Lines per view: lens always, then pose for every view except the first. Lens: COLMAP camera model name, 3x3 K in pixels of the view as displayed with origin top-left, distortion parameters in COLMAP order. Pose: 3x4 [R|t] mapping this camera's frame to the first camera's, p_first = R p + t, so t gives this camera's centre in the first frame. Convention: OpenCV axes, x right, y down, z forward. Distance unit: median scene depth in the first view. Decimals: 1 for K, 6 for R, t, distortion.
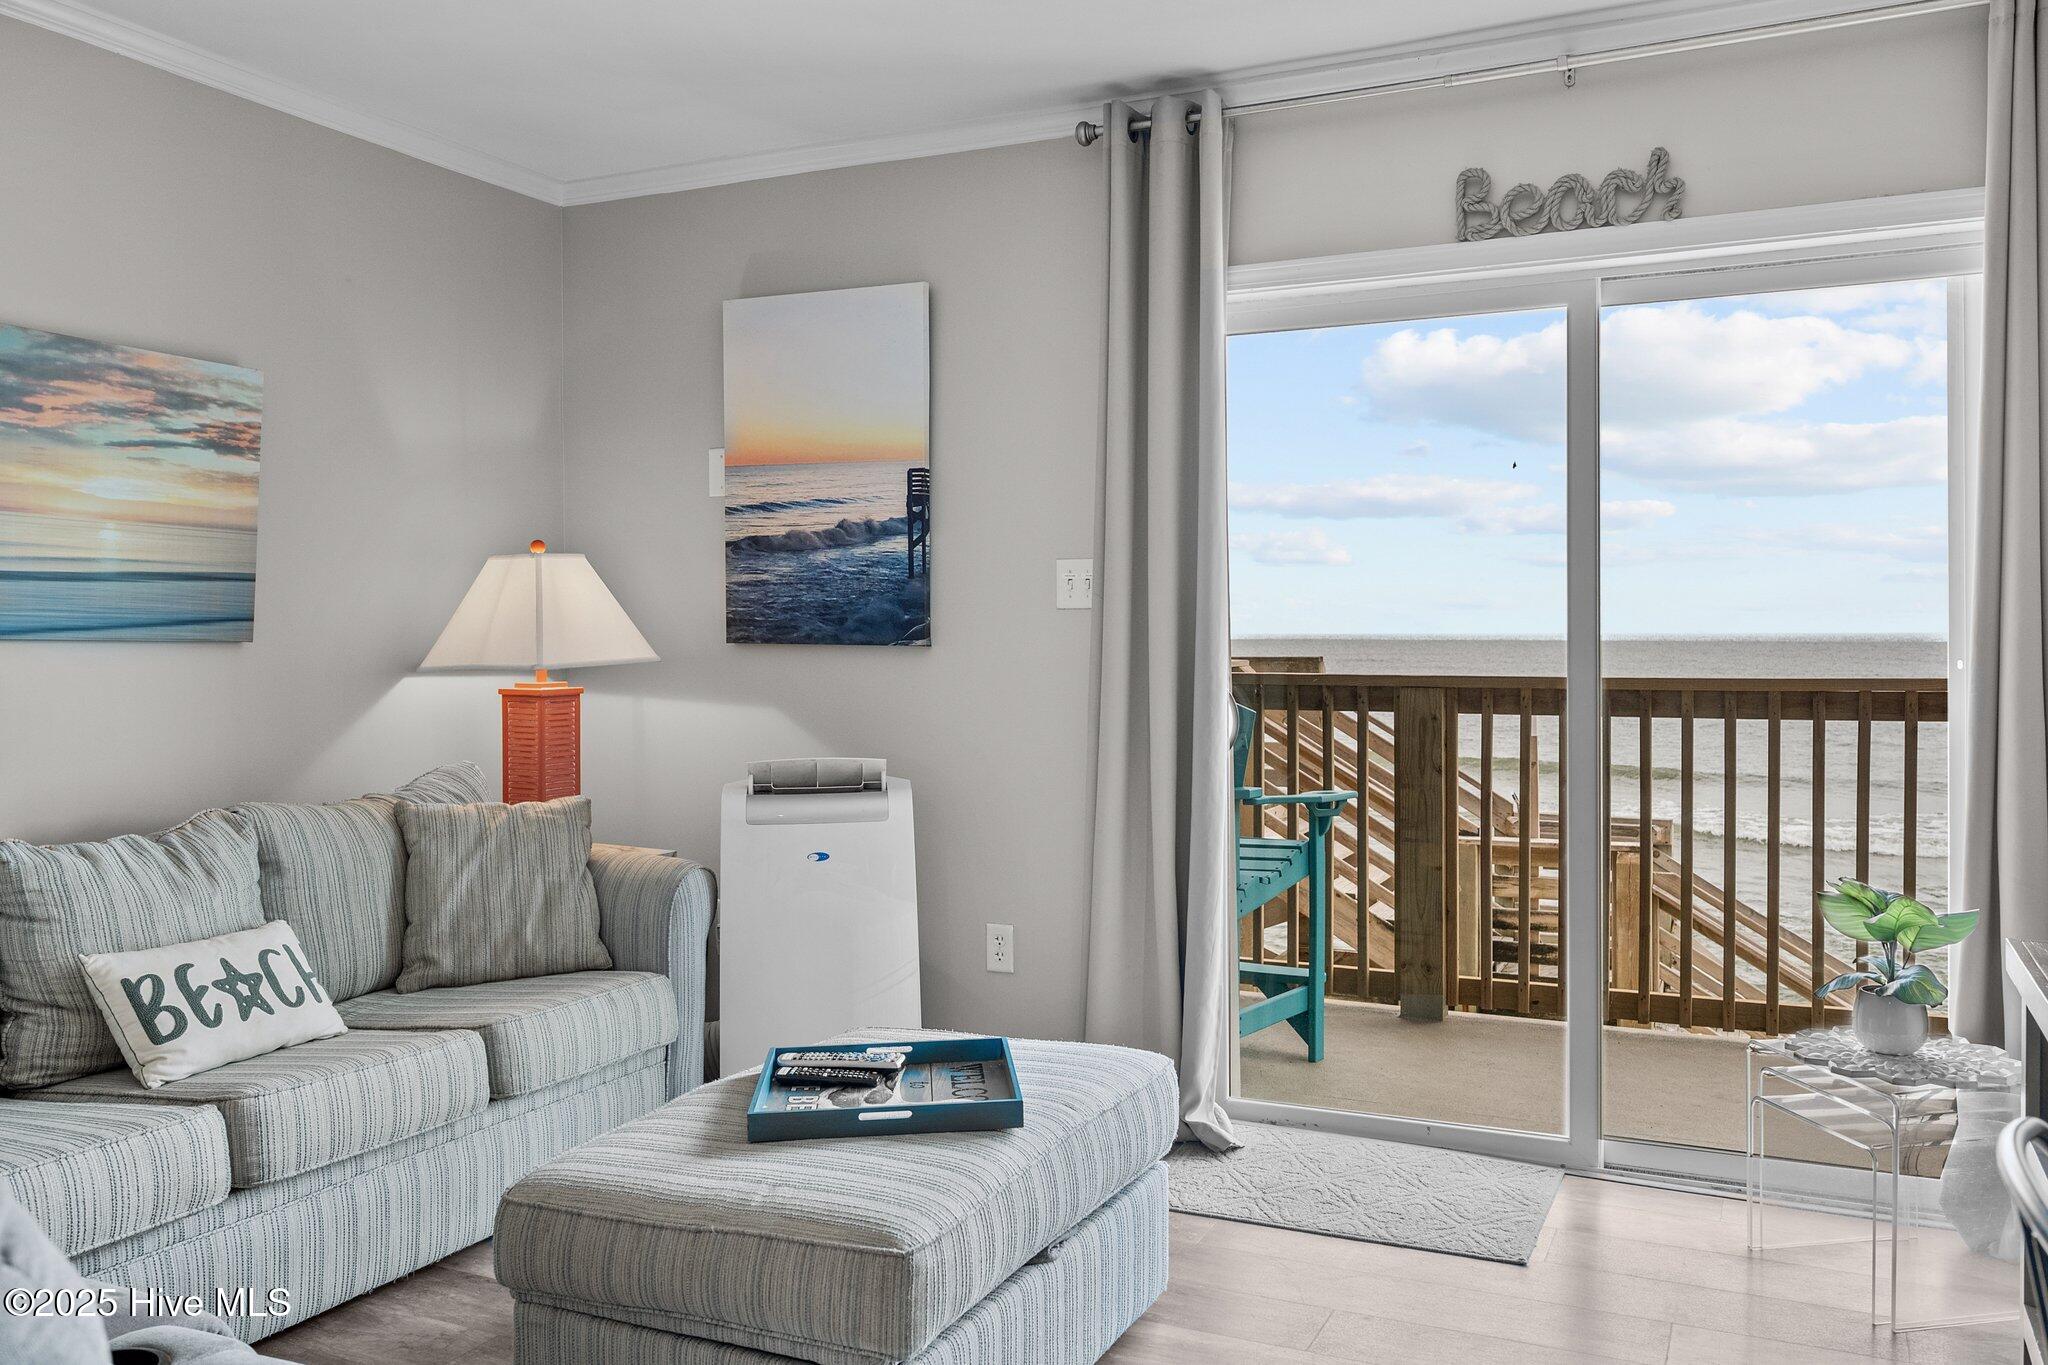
lens RADIAL K [[1617.3, 0, 1026.7], [0, 1617.3, 675.4], [0, 0, 1]] dist [-0.000090, -0.000564]
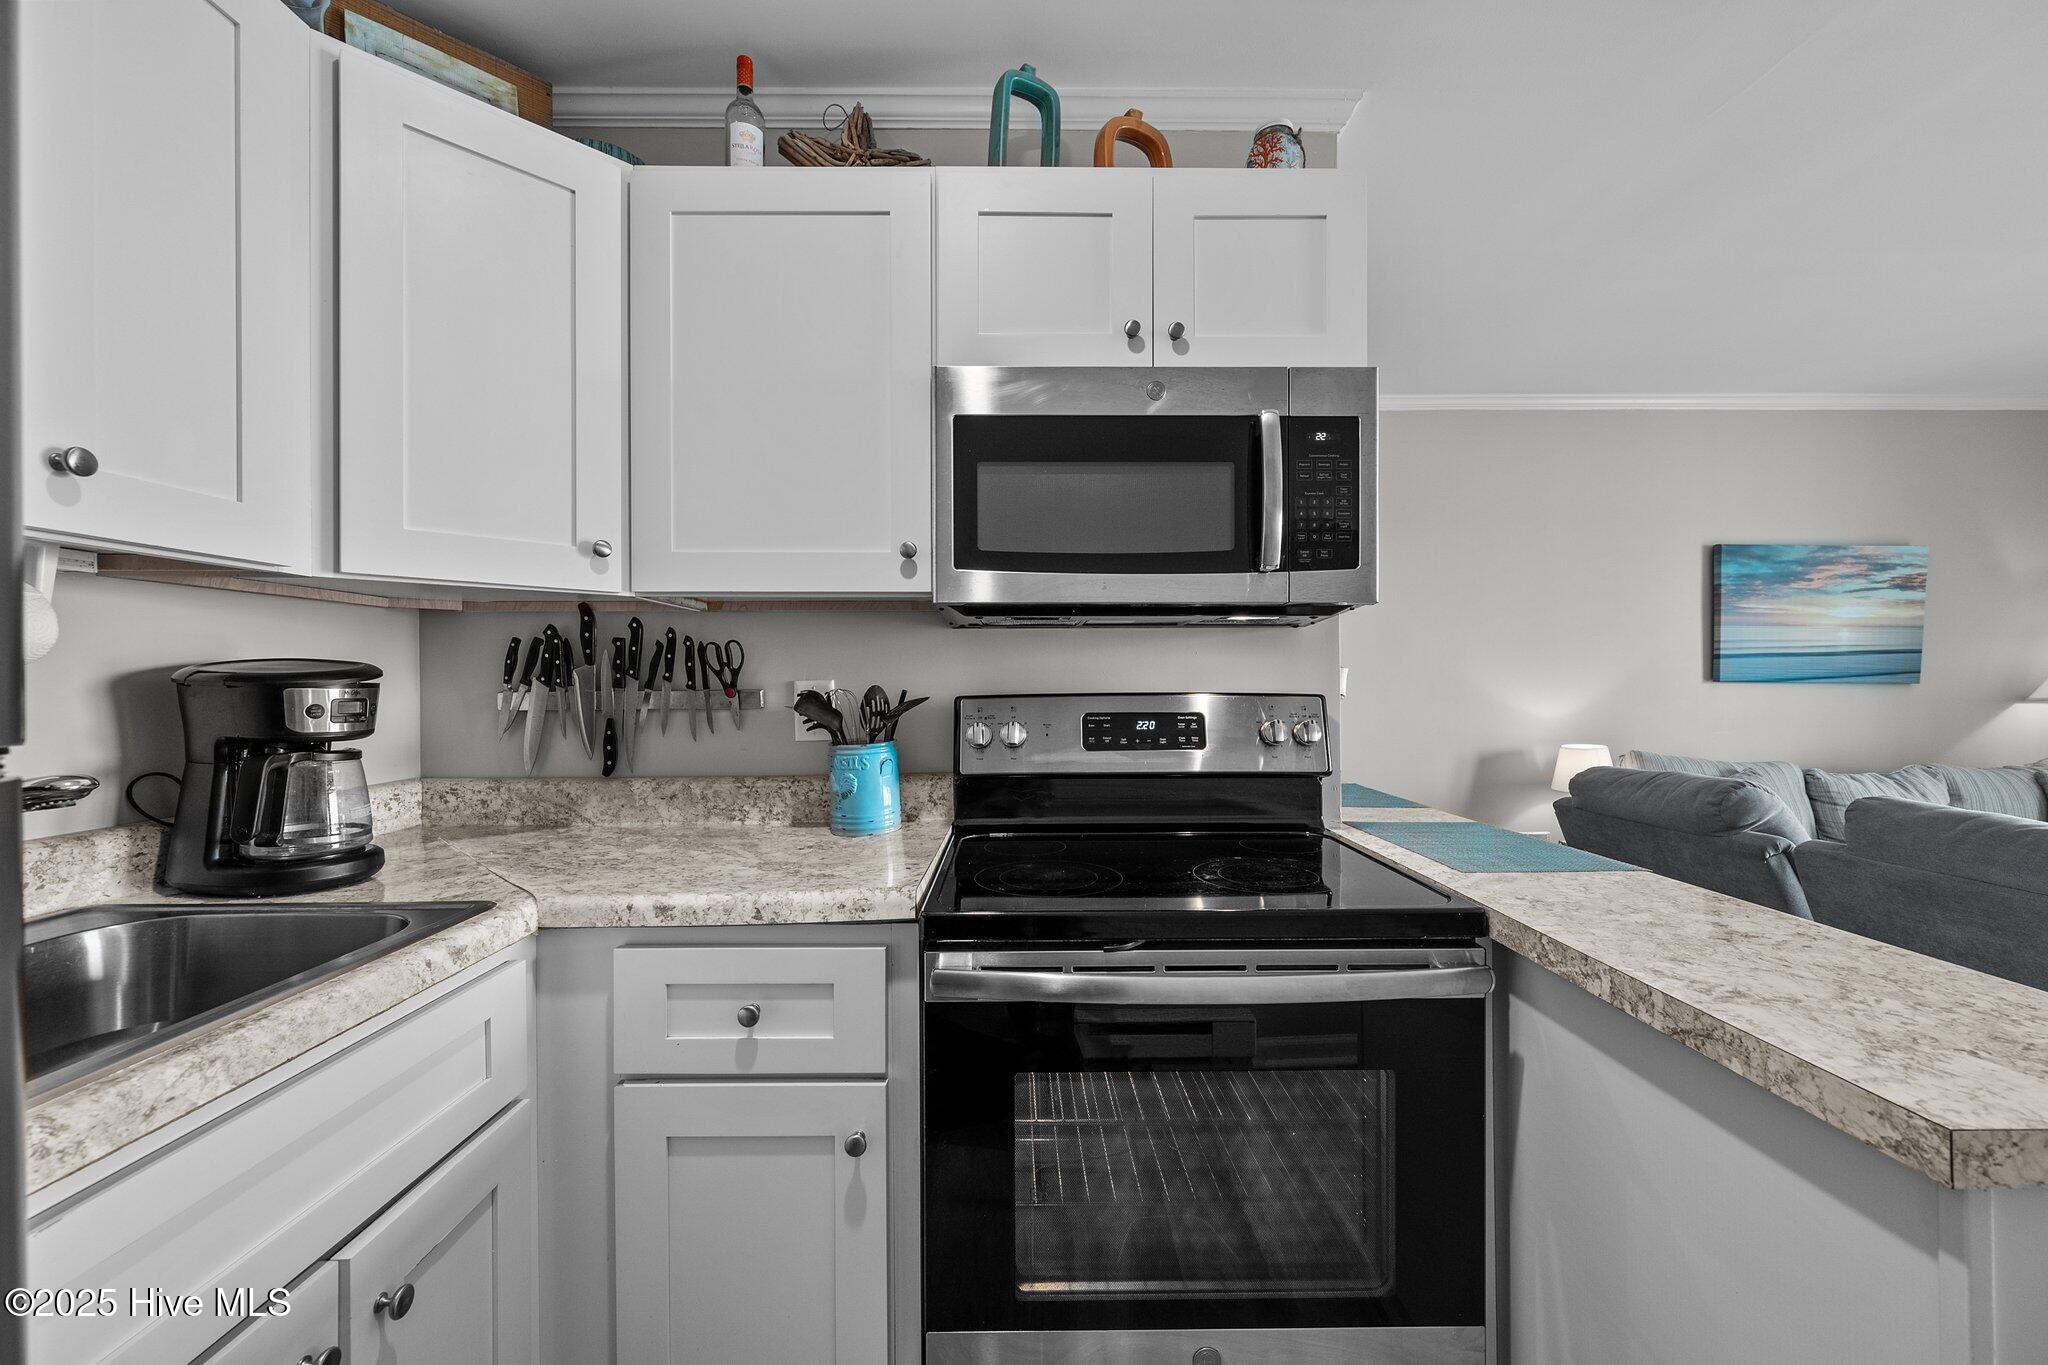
lens RADIAL K [[815.9, 0, 1023.5], [0, 815.9, 683.0], [0, 0, 1]] dist [-0.000120, 0.000952]
pose [[0.441036, -0.003313, -0.897483, -0.069195], [-0.019075, 0.999733, -0.013064, 0.013087], [0.897287, 0.022881, 0.440855, -0.444039]]
